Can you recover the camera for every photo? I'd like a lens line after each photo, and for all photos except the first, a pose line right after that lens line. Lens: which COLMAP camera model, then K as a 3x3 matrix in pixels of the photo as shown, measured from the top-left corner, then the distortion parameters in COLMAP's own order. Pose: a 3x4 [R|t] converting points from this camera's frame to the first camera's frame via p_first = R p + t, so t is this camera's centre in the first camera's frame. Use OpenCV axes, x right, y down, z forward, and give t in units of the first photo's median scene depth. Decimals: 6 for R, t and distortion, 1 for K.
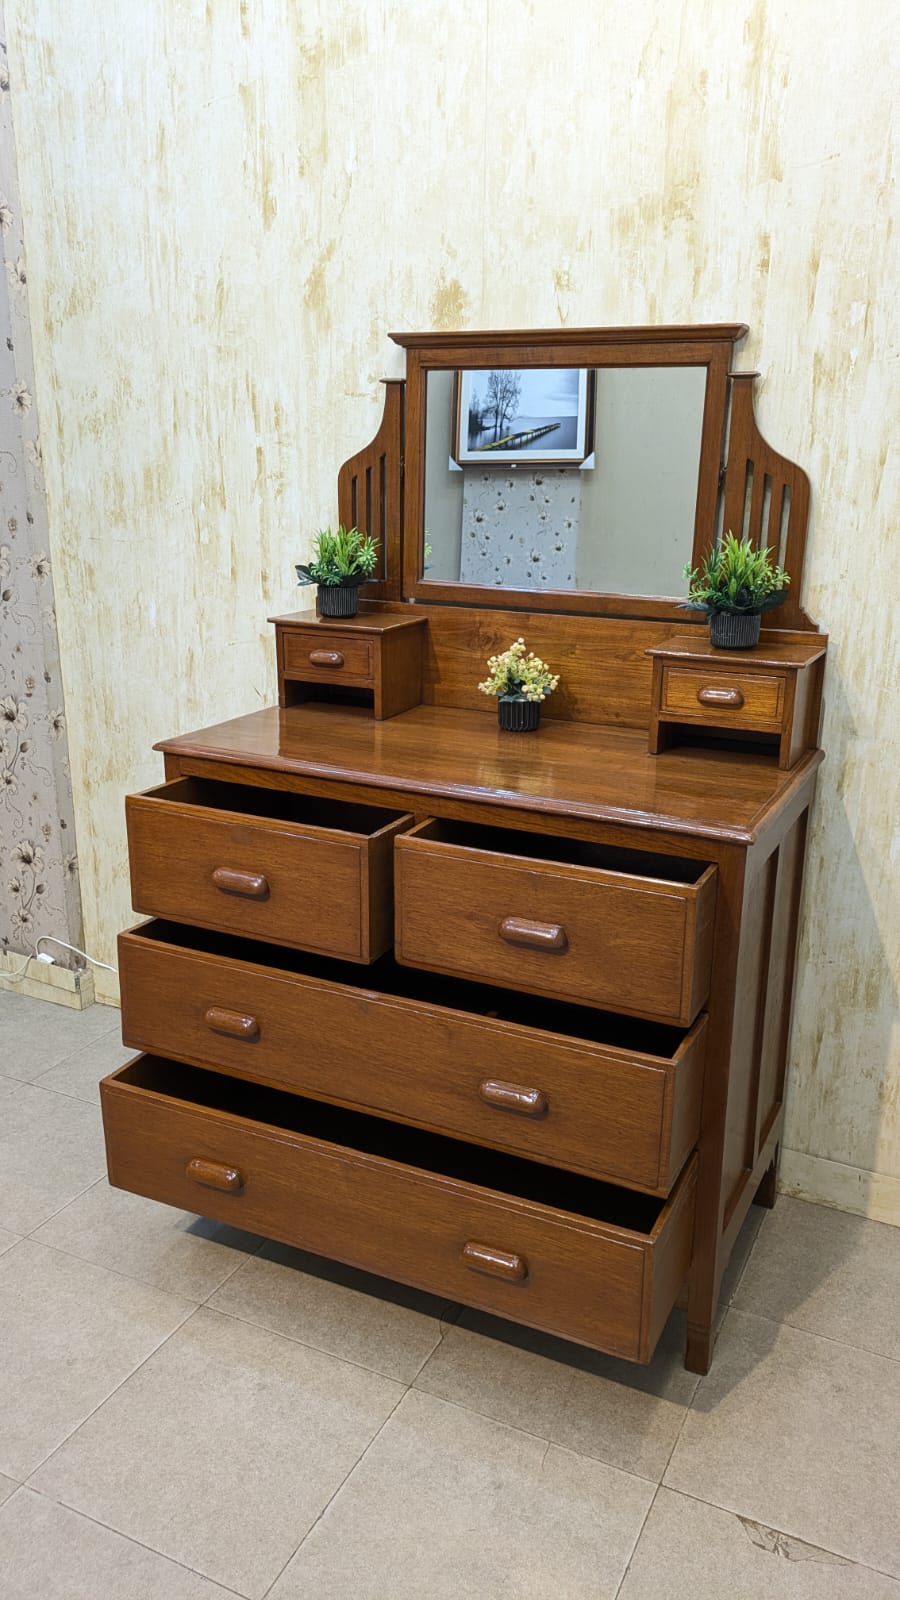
lens RADIAL K [[1187.5, 0, 466.3], [0, 1187.5, 784.0], [0, 0, 1]] dist [0.059697, -0.061700]
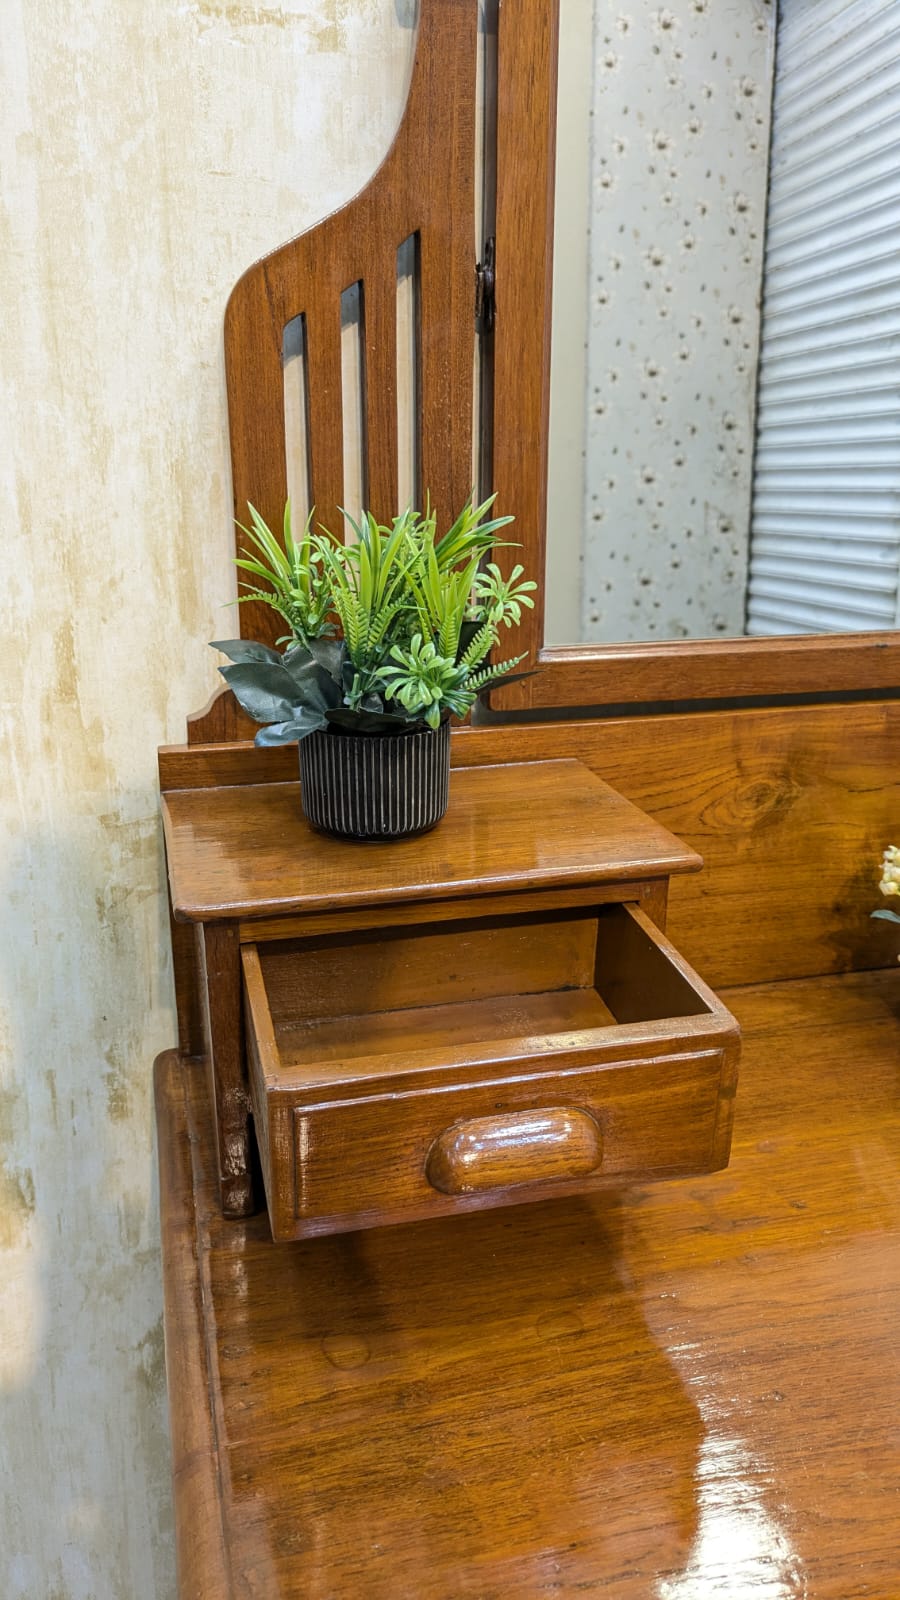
lens RADIAL K [[1187.5, 0, 424.8], [0, 1187.5, 756.0], [0, 0, 1]] dist [0.059697, -0.061700]
pose [[0.766585, -0.195247, 0.611741, -0.289378], [0.186379, 0.979296, 0.079002, -0.192374], [-0.614500, 0.053454, 0.787103, 0.846907]]
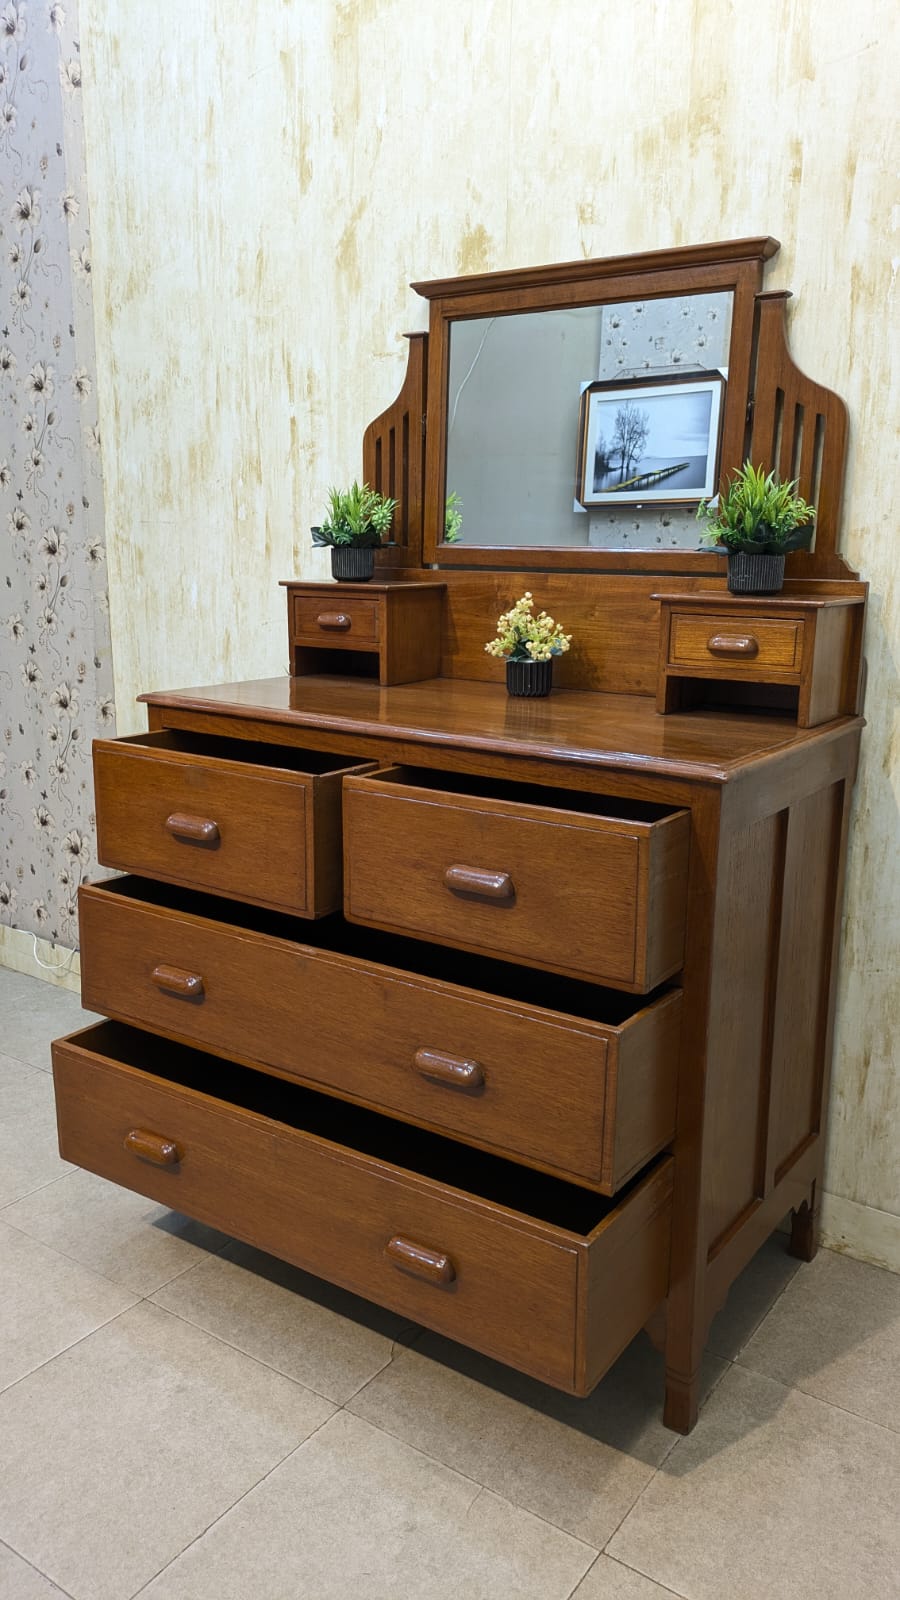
lens RADIAL K [[1187.5, 0, 455.8], [0, 1187.5, 781.7], [0, 0, 1]] dist [0.059697, -0.061700]
pose [[0.987240, 0.031740, -0.156044, 0.138908], [-0.043296, 0.996520, -0.071226, 0.090906], [0.153240, 0.077073, 0.985179, 0.096356]]
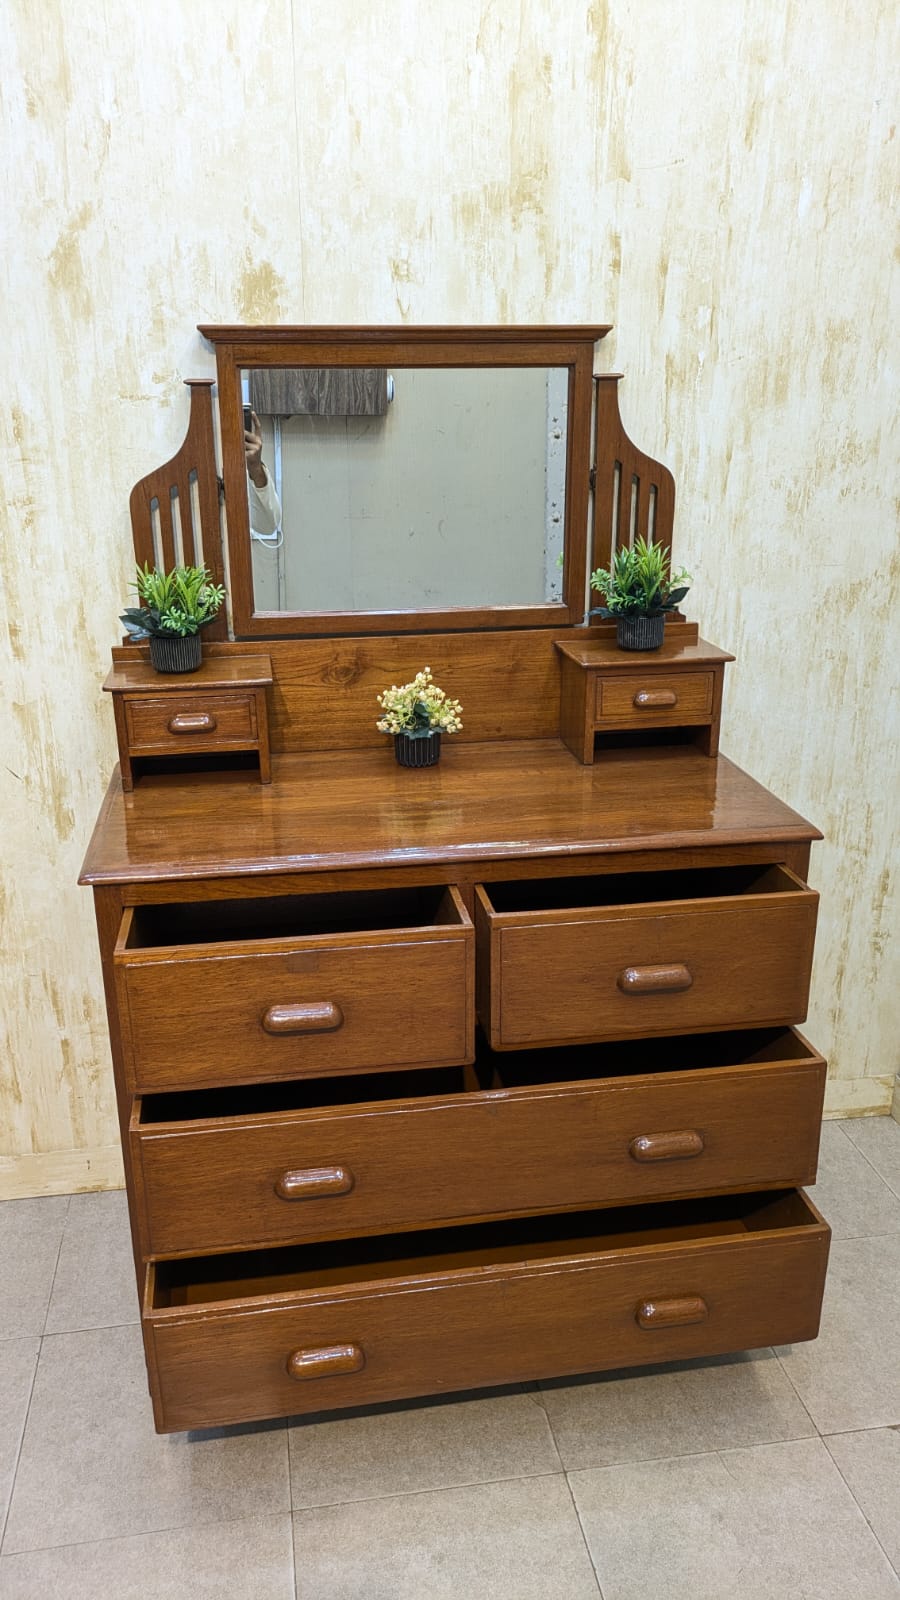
lens RADIAL K [[1187.5, 0, 429.0], [0, 1187.5, 796.2], [0, 0, 1]] dist [0.059697, -0.061700]
pose [[0.821500, -0.208544, 0.530704, -0.462117], [0.176144, 0.978011, 0.111655, -0.127702], [-0.542320, 0.001756, 0.840170, 0.226188]]
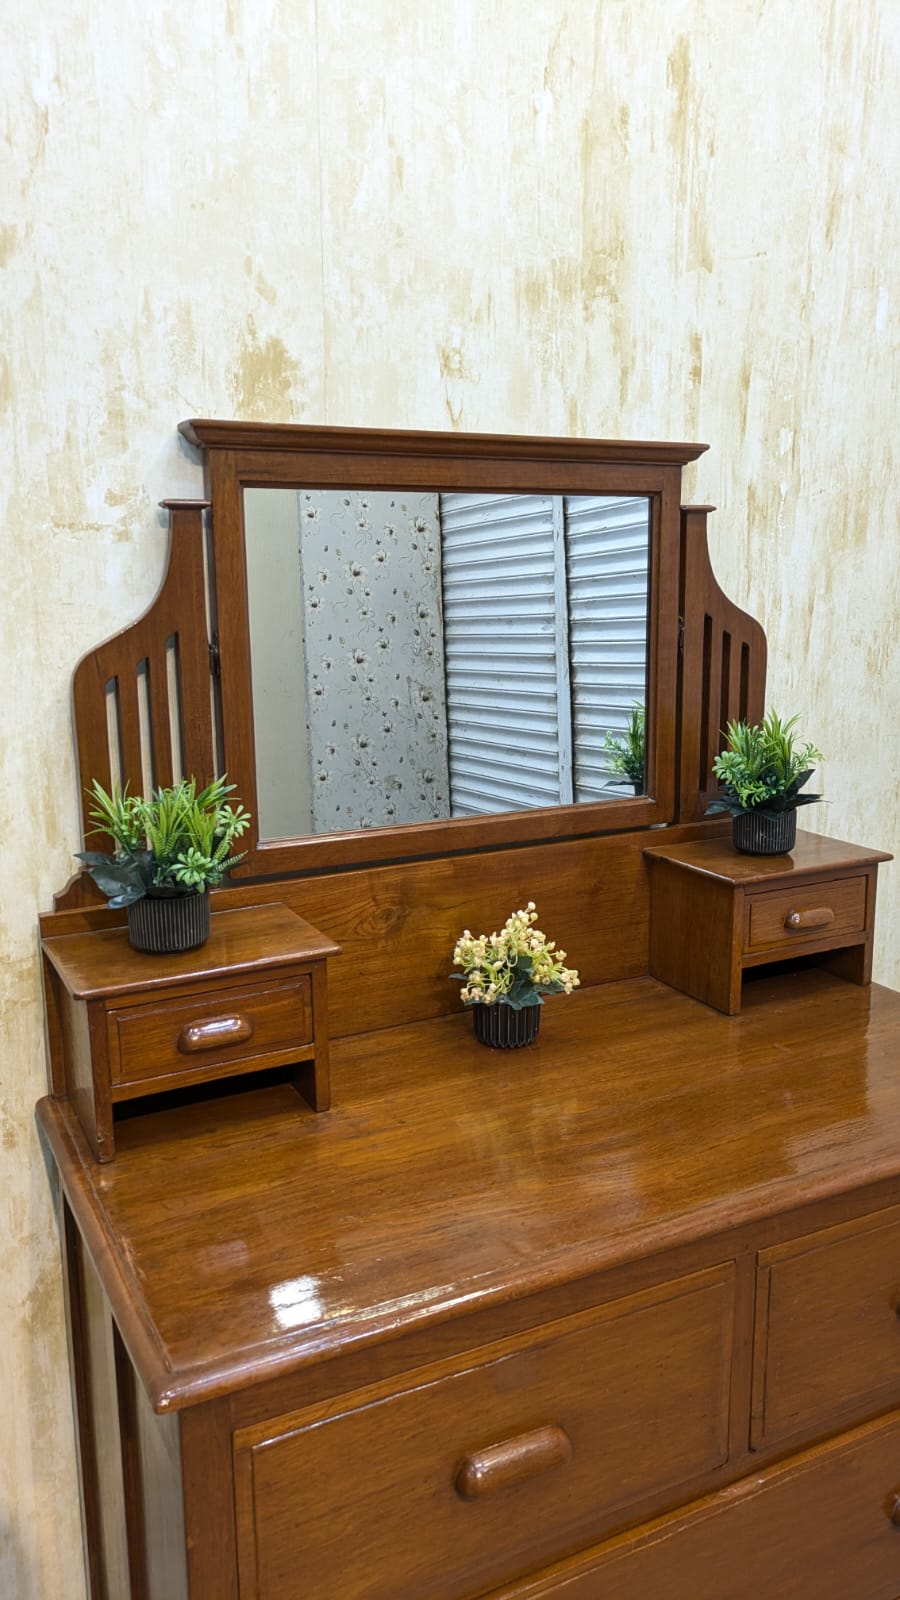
lens RADIAL K [[1187.5, 0, 444.8], [0, 1187.5, 790.9], [0, 0, 1]] dist [0.059697, -0.061700]
pose [[0.593715, -0.173705, 0.785703, -0.471984], [0.234319, 0.971428, 0.037703, -0.216181], [-0.769803, 0.161721, 0.617454, 0.632299]]
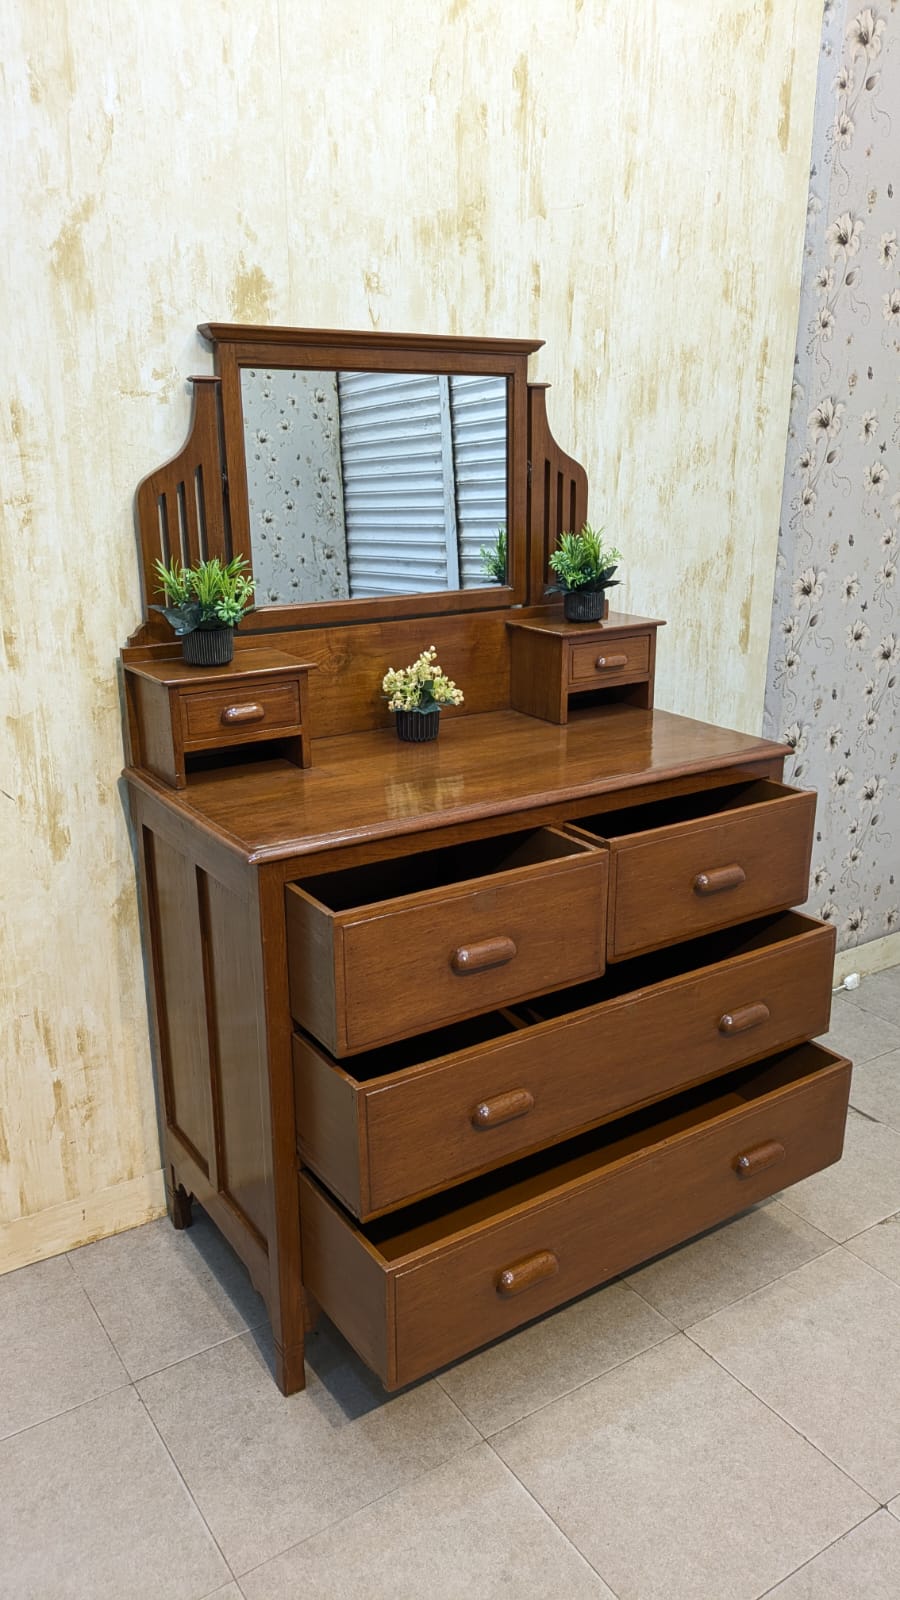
lens RADIAL K [[1187.5, 0, 459.9], [0, 1187.5, 789.7], [0, 0, 1]] dist [0.059697, -0.061700]
pose [[0.504732, -0.263667, 0.822025, -0.791062], [0.244622, 0.956870, 0.156718, -0.158061], [-0.827892, 0.121985, 0.547462, 0.451389]]
